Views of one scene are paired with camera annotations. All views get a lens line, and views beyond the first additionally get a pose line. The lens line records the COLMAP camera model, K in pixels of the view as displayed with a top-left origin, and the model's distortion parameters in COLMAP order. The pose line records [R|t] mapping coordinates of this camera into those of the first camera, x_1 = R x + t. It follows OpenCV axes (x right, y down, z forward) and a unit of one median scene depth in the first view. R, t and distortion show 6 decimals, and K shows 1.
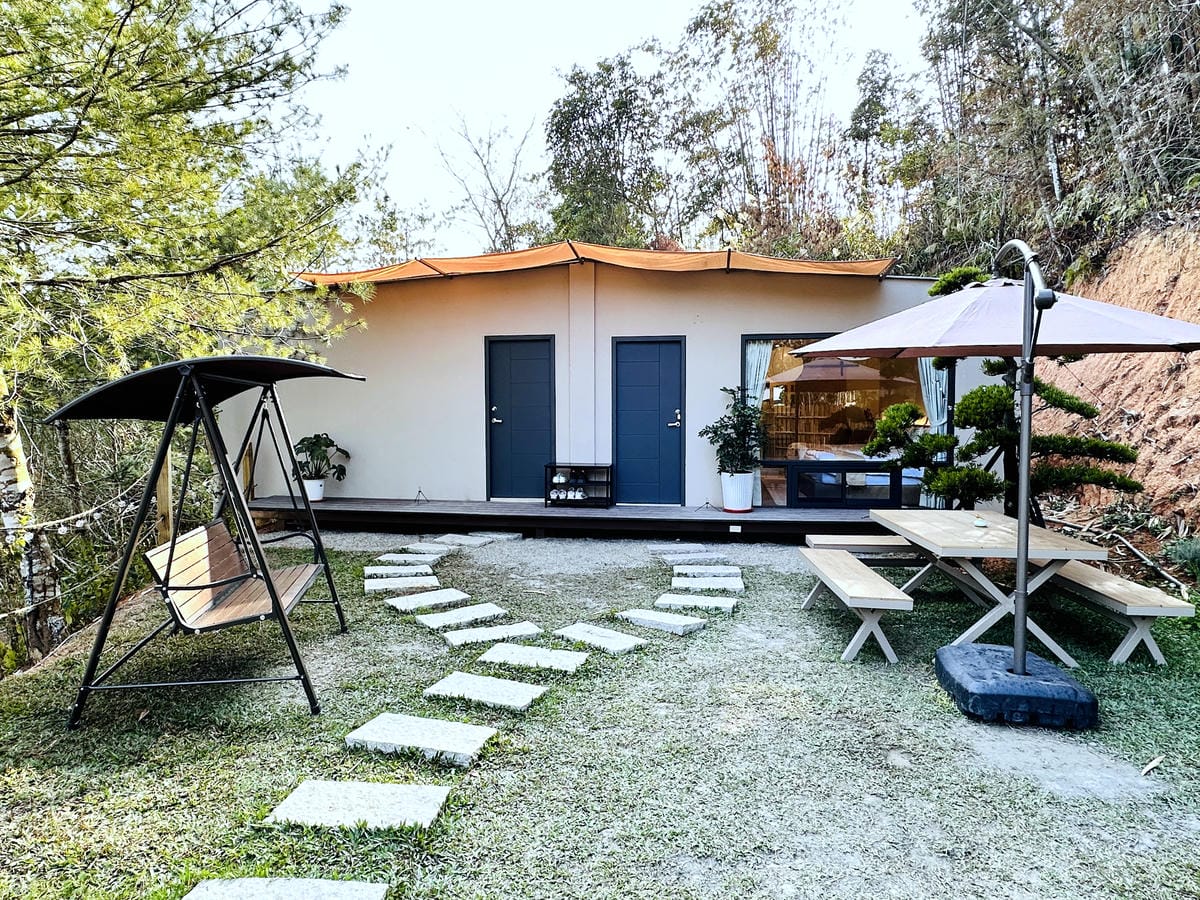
lens RADIAL K [[735.4, 0, 600.6], [0, 735.4, 449.1], [0, 0, 1]] dist [-0.002948, -0.000076]
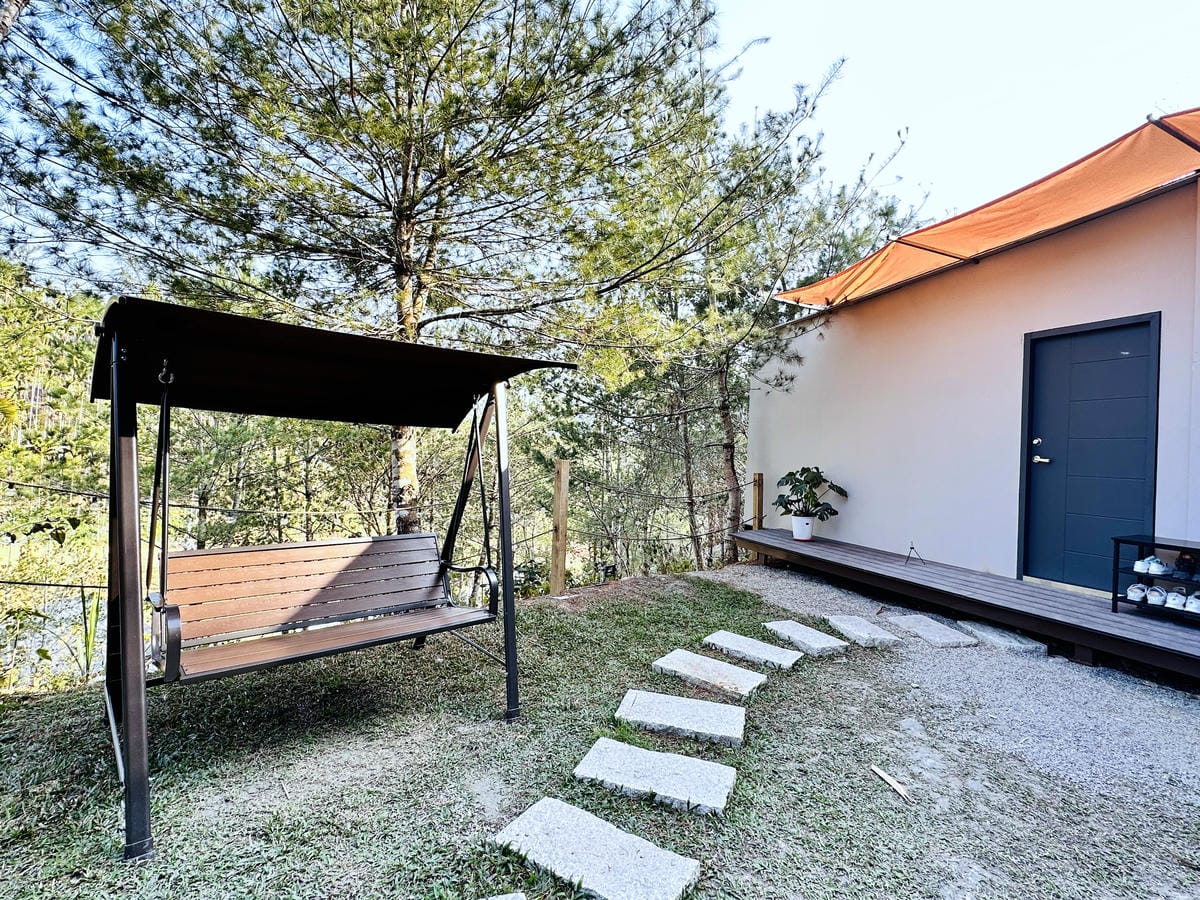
lens RADIAL K [[556.8, 0, 600.5], [0, 556.8, 451.8], [0, 0, 1]] dist [0.001391, -0.000286]
pose [[0.501823, 0.016148, -0.864819, 0.095410], [-0.071263, 0.997199, -0.022731, -0.006114], [0.862030, 0.073036, 0.501568, 0.424212]]
